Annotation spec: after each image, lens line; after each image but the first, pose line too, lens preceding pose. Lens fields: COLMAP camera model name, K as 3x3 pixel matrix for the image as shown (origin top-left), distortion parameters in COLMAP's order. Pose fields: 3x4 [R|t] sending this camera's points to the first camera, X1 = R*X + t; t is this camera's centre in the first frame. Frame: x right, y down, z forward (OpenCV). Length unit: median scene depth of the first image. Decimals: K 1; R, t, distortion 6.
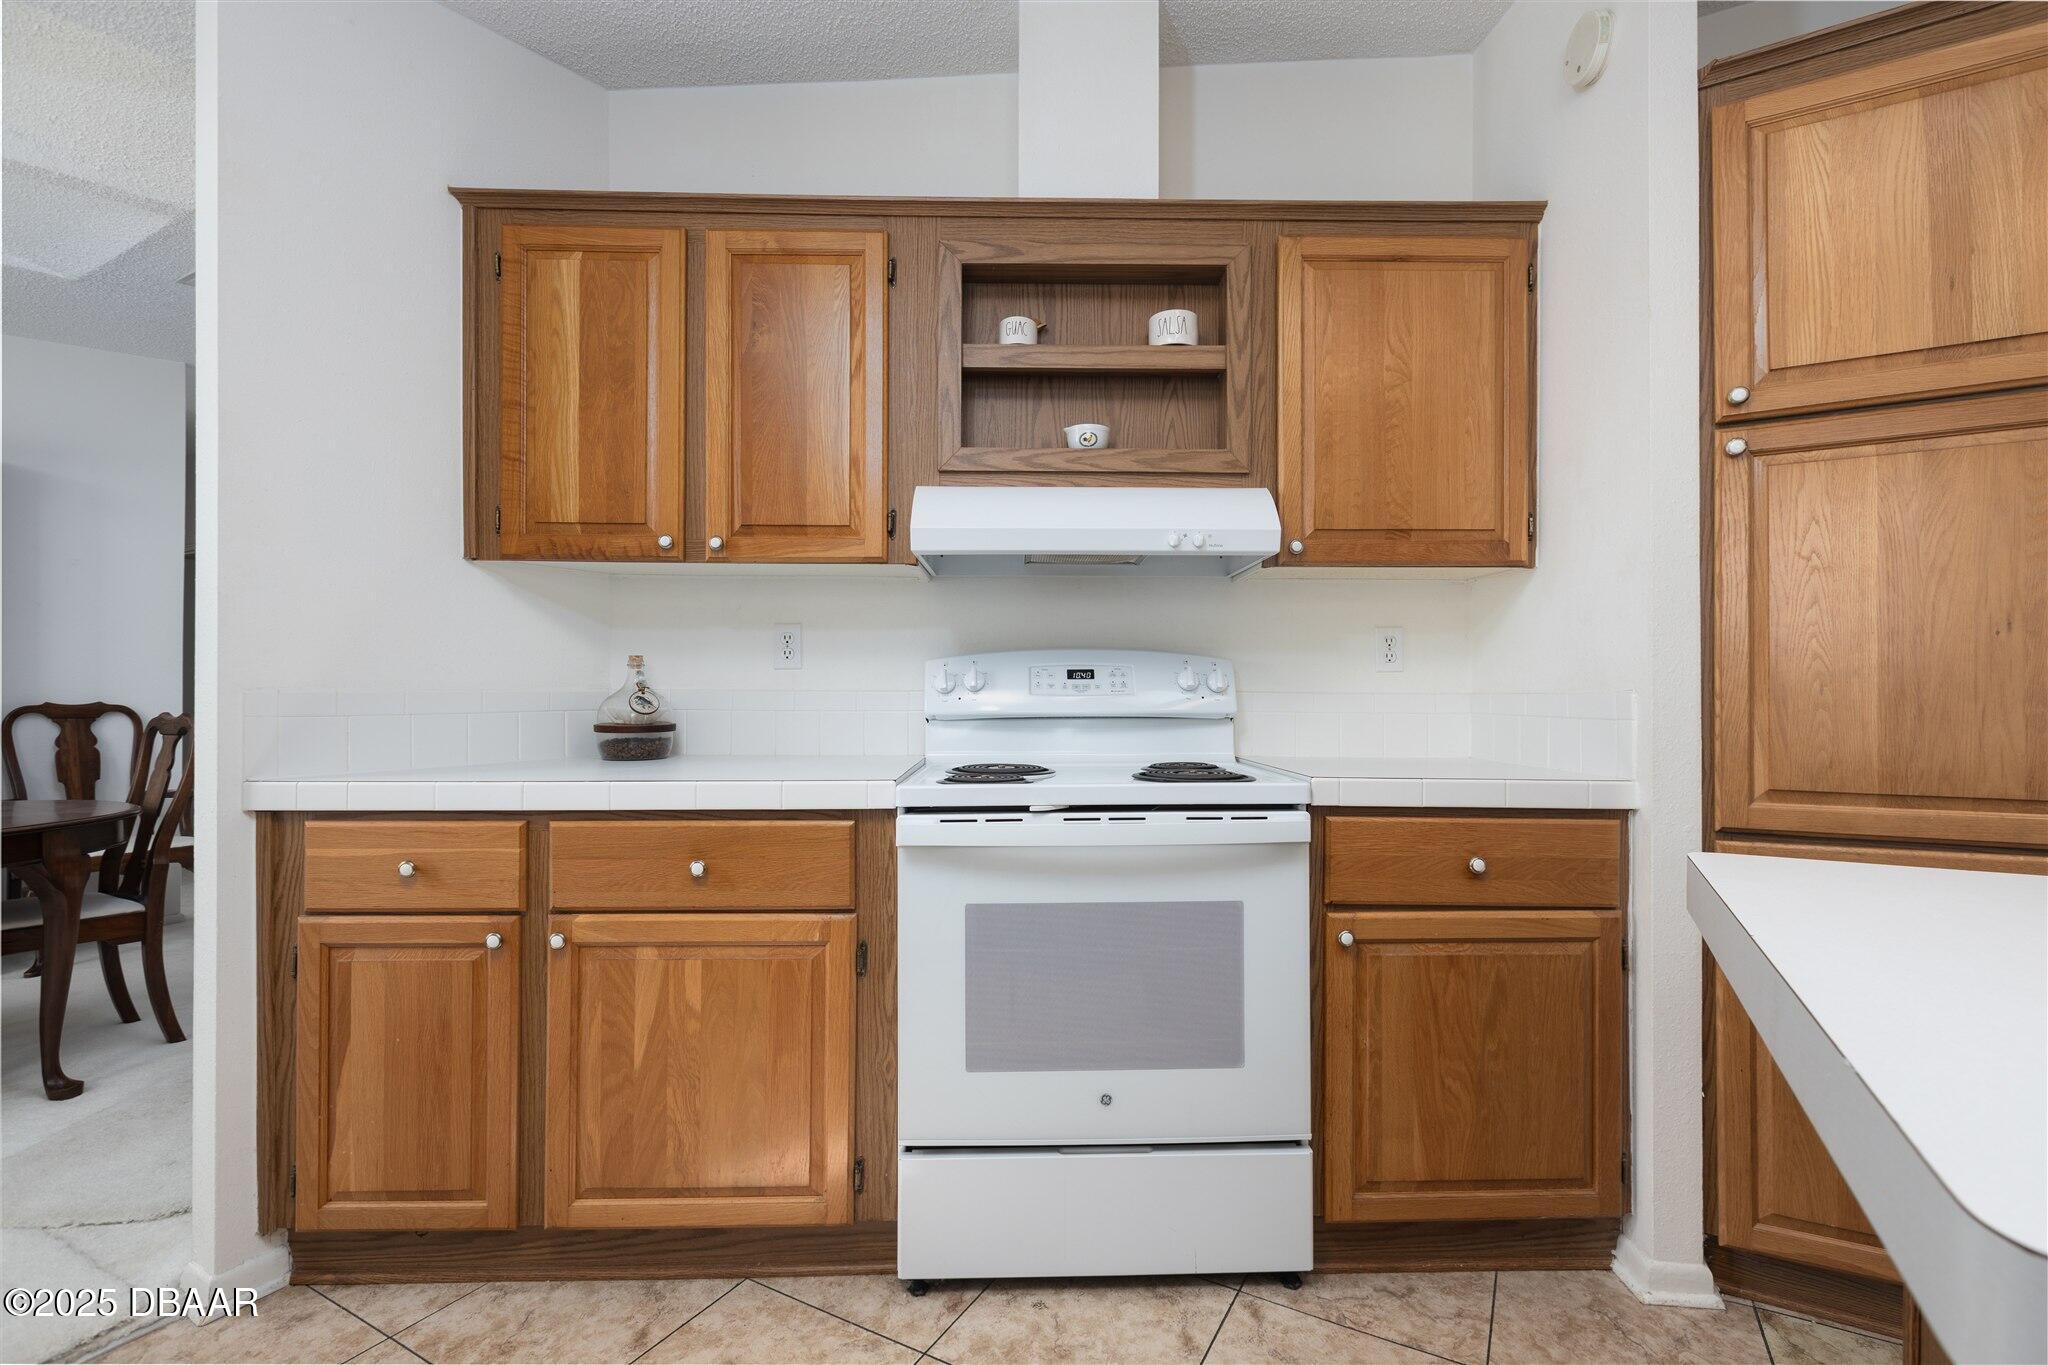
lens RADIAL K [[938.4, 0, 1024.0], [0, 938.4, 682.5], [0, 0, 1]] dist [0.000626, 0.000091]
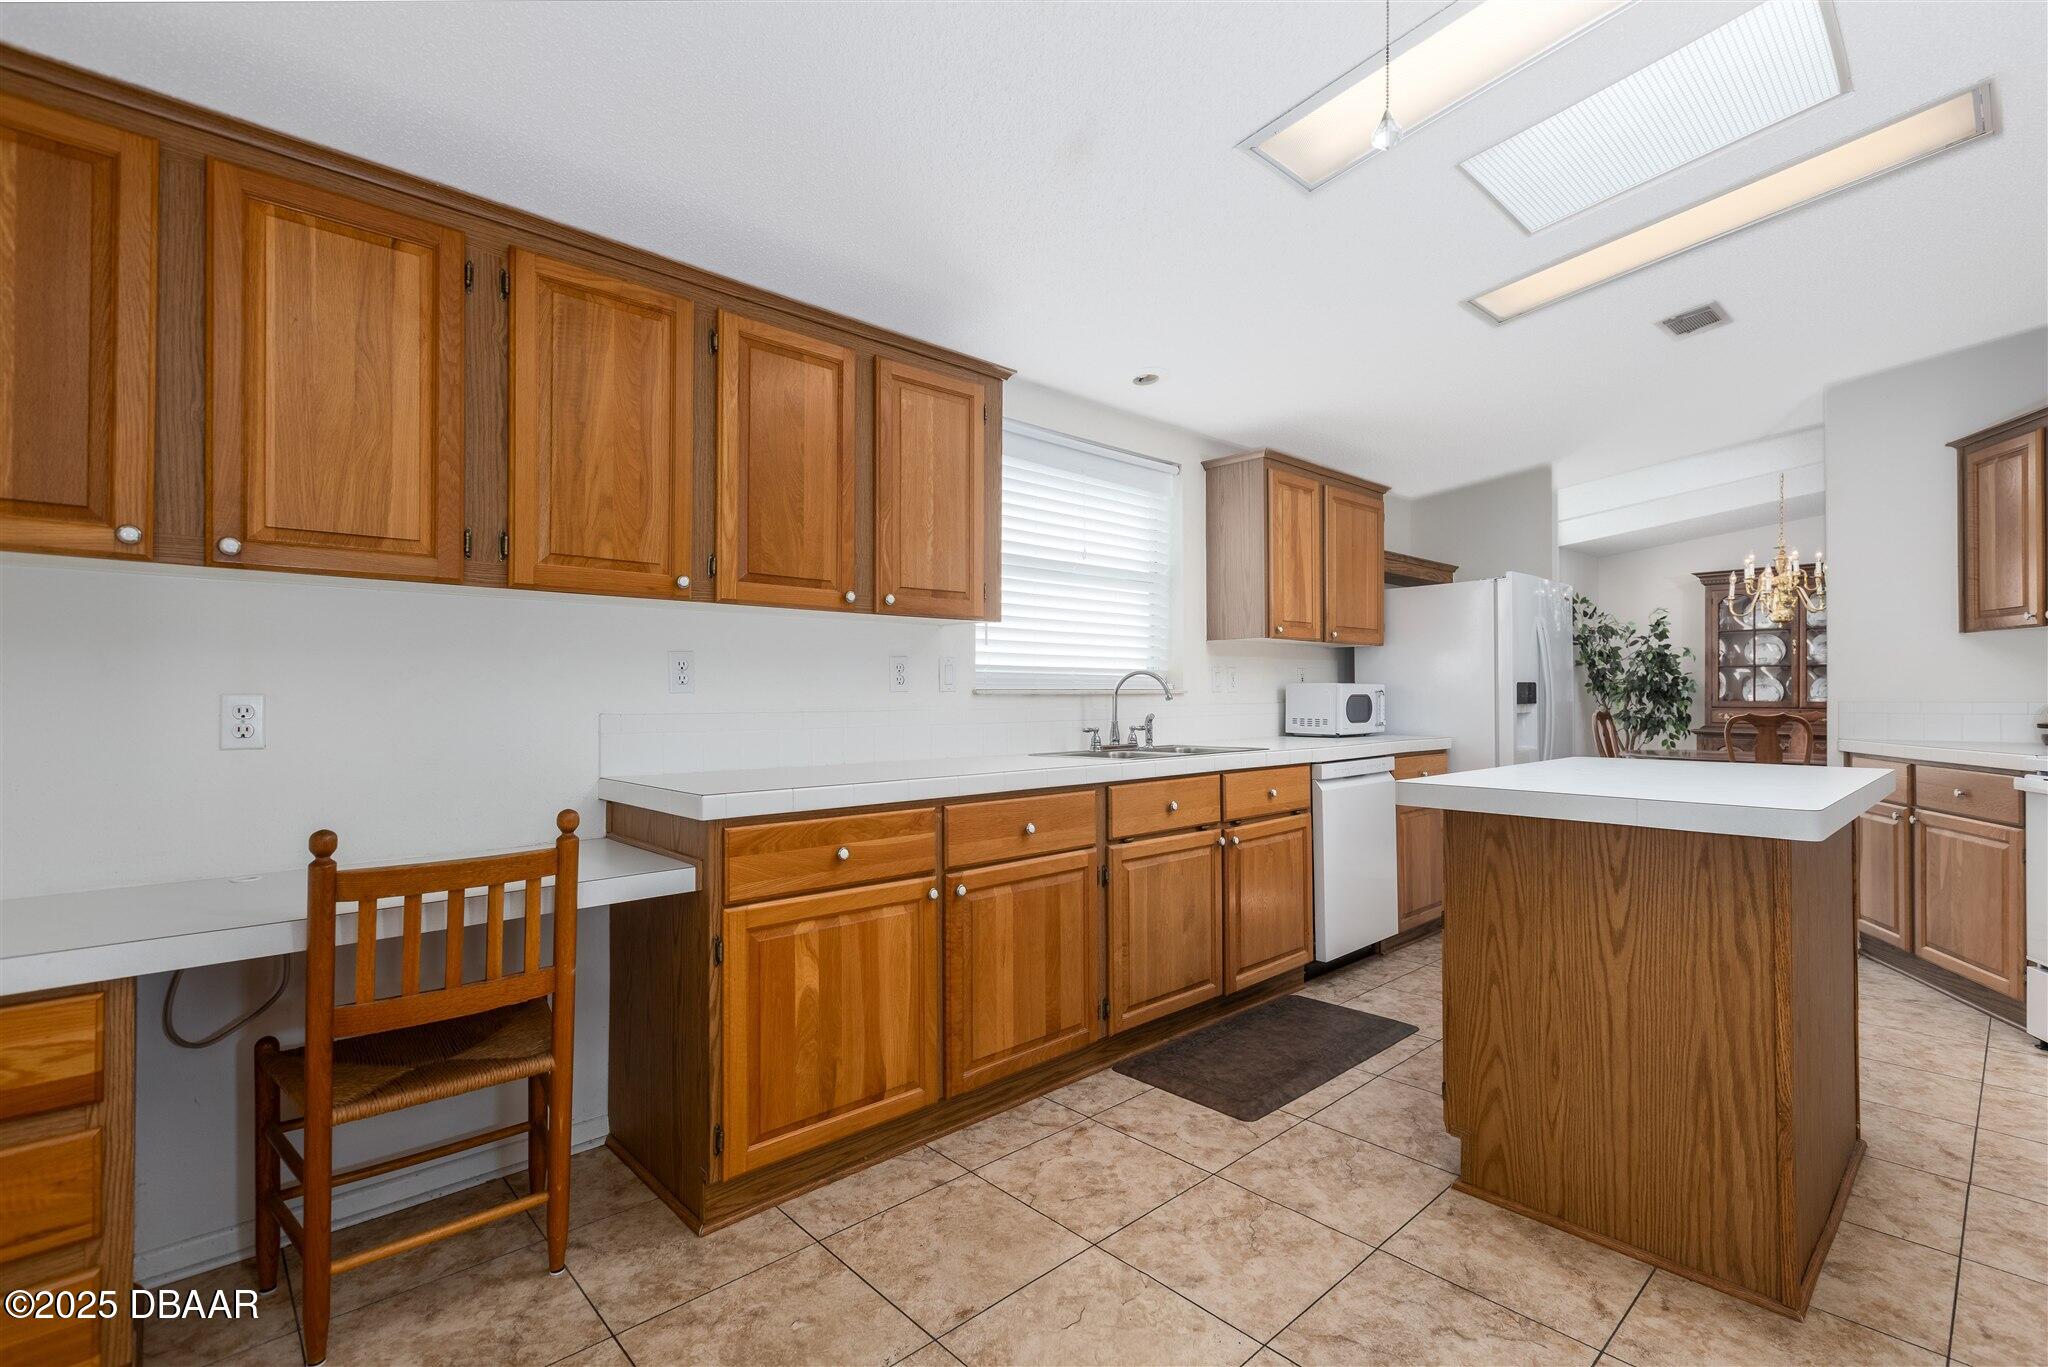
lens RADIAL K [[939.7, 0, 1021.2], [0, 939.7, 688.3], [0, 0, 1]] dist [-0.001801, -0.000605]
pose [[-0.319647, -0.006169, -0.947517, 2.102458], [0.006755, 0.999939, -0.008790, -0.017817], [0.947513, -0.009210, -0.319585, -0.231453]]
